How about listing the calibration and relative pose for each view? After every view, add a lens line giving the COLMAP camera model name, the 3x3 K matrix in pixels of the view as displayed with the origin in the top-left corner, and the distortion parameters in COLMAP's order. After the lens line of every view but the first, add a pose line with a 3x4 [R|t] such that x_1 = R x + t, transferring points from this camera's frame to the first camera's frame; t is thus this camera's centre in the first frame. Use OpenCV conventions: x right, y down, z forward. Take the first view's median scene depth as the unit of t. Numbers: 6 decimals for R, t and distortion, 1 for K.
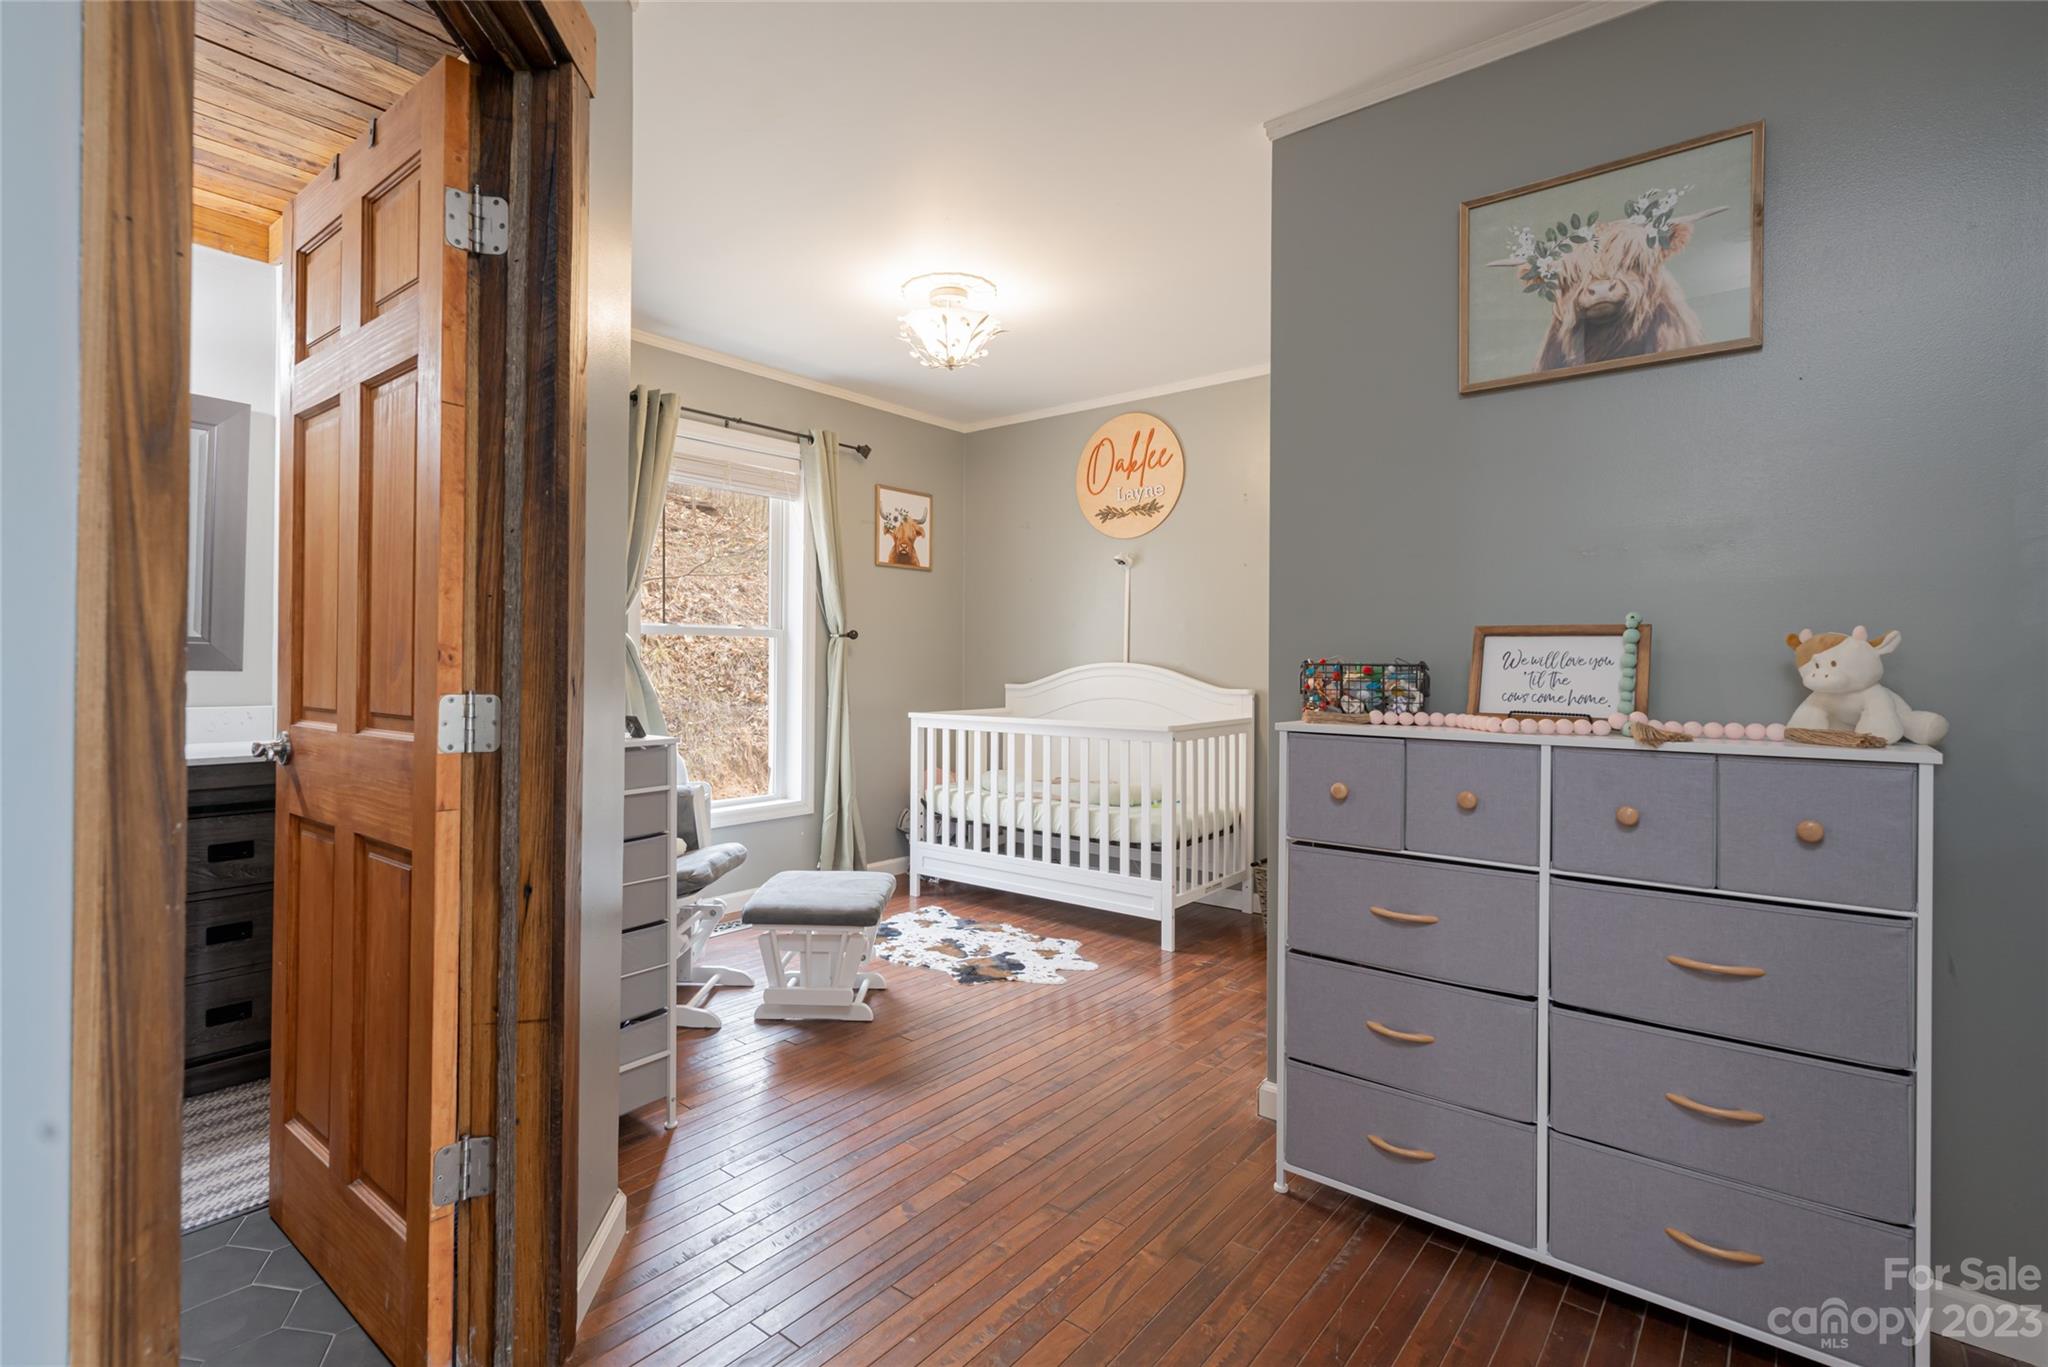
lens RADIAL K [[993.9, 0, 1014.9], [0, 993.9, 669.9], [0, 0, 1]] dist [-0.001077, -0.000550]
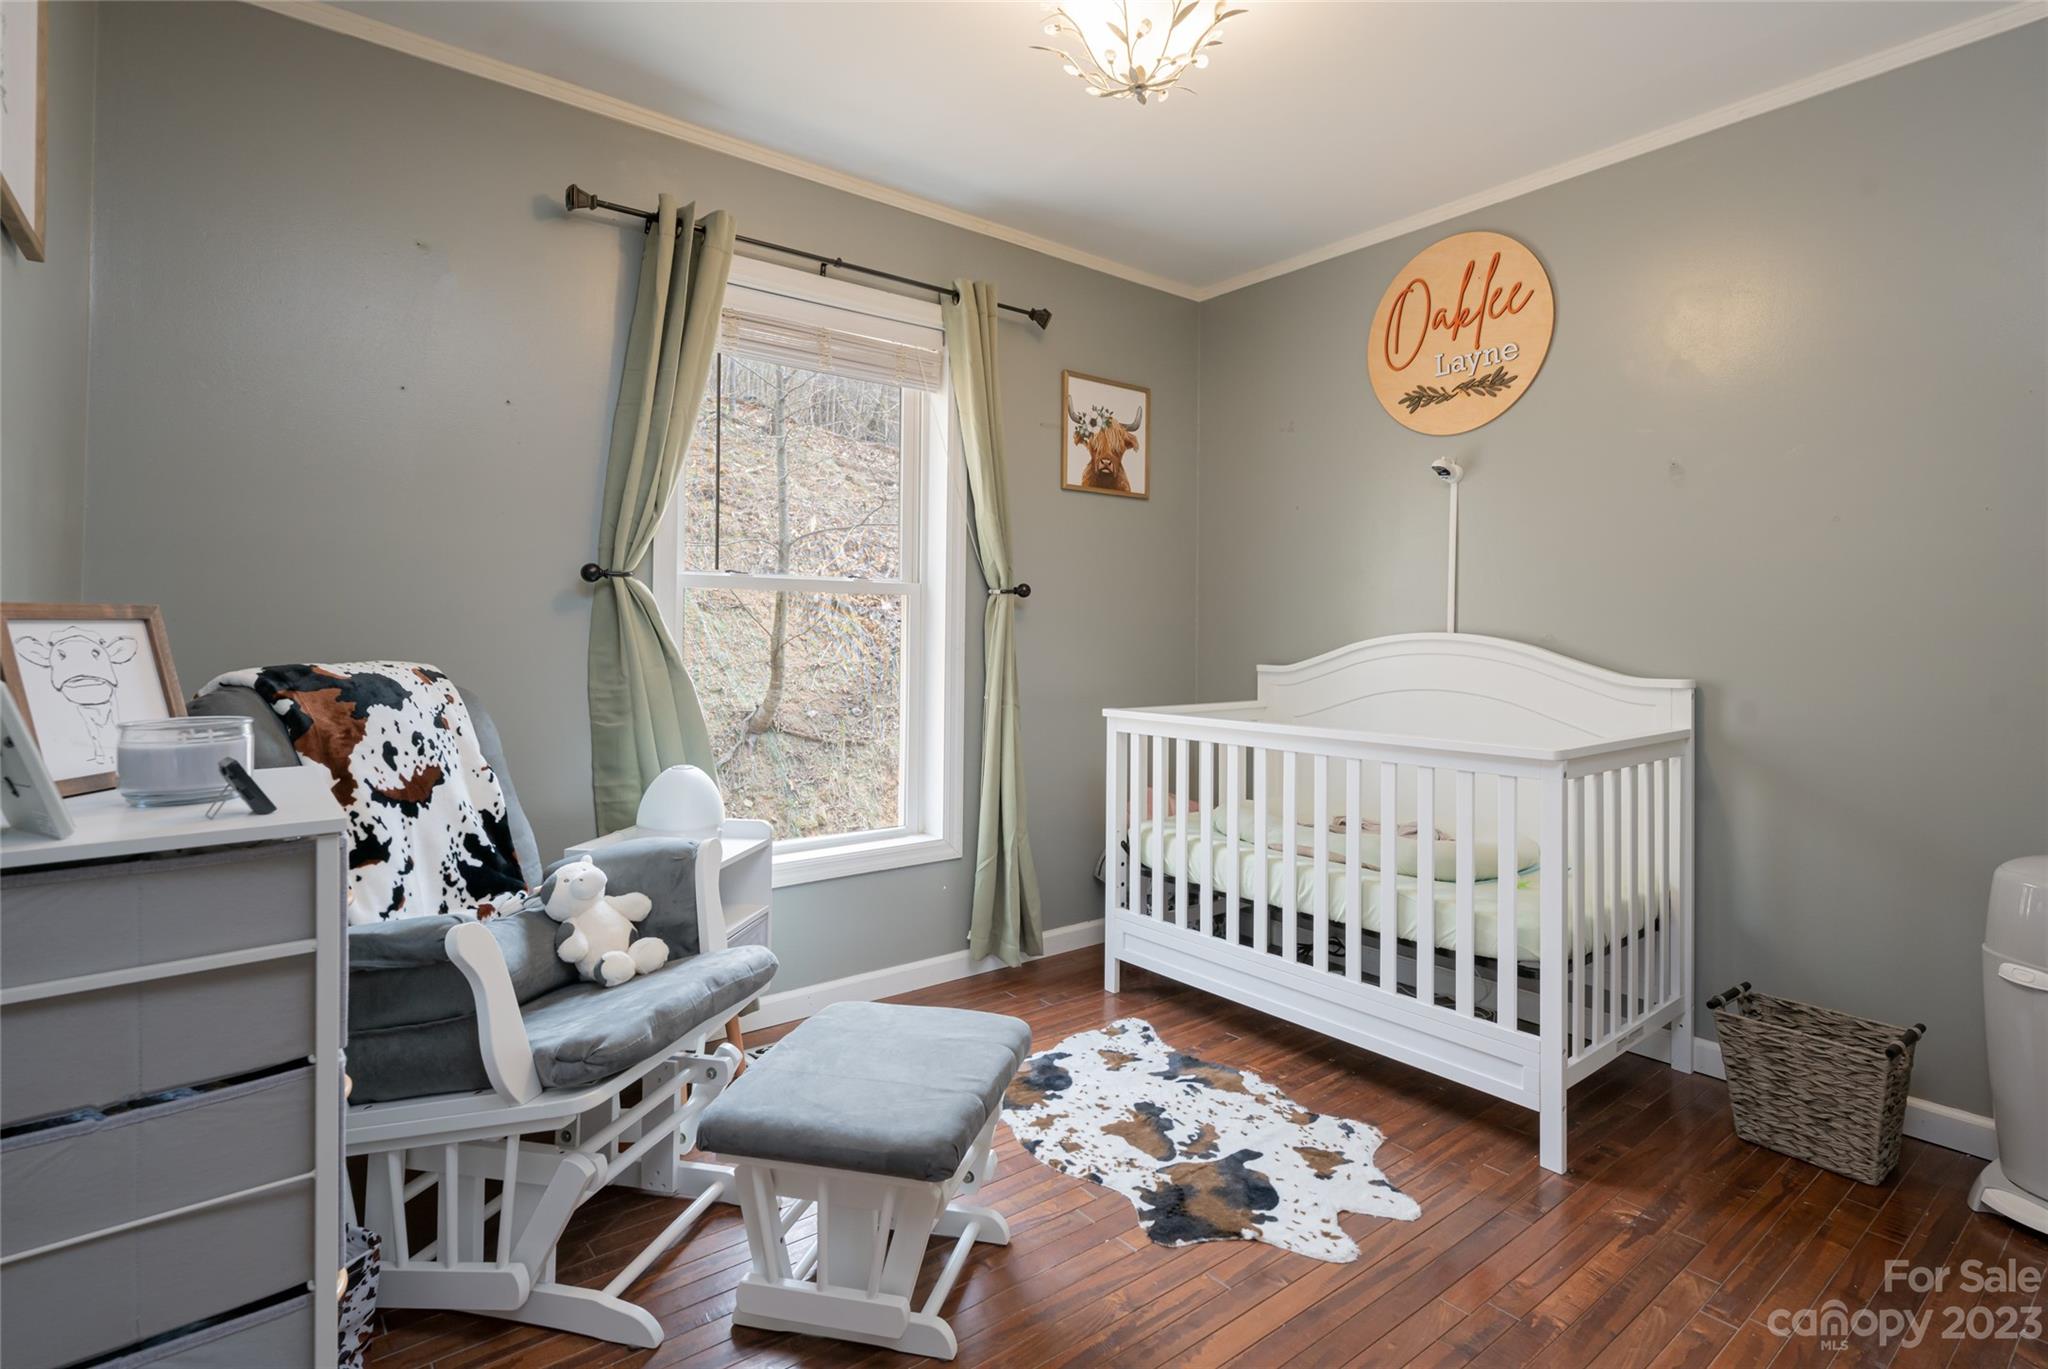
lens RADIAL K [[993.9, 0, 1069.7], [0, 993.9, 629.8], [0, 0, 1]] dist [-0.001077, -0.000550]
pose [[0.976671, -0.000083, -0.214739, 0.012437], [-0.002451, 0.999930, -0.011533, -0.001215], [0.214725, 0.011790, 0.976603, 0.369022]]
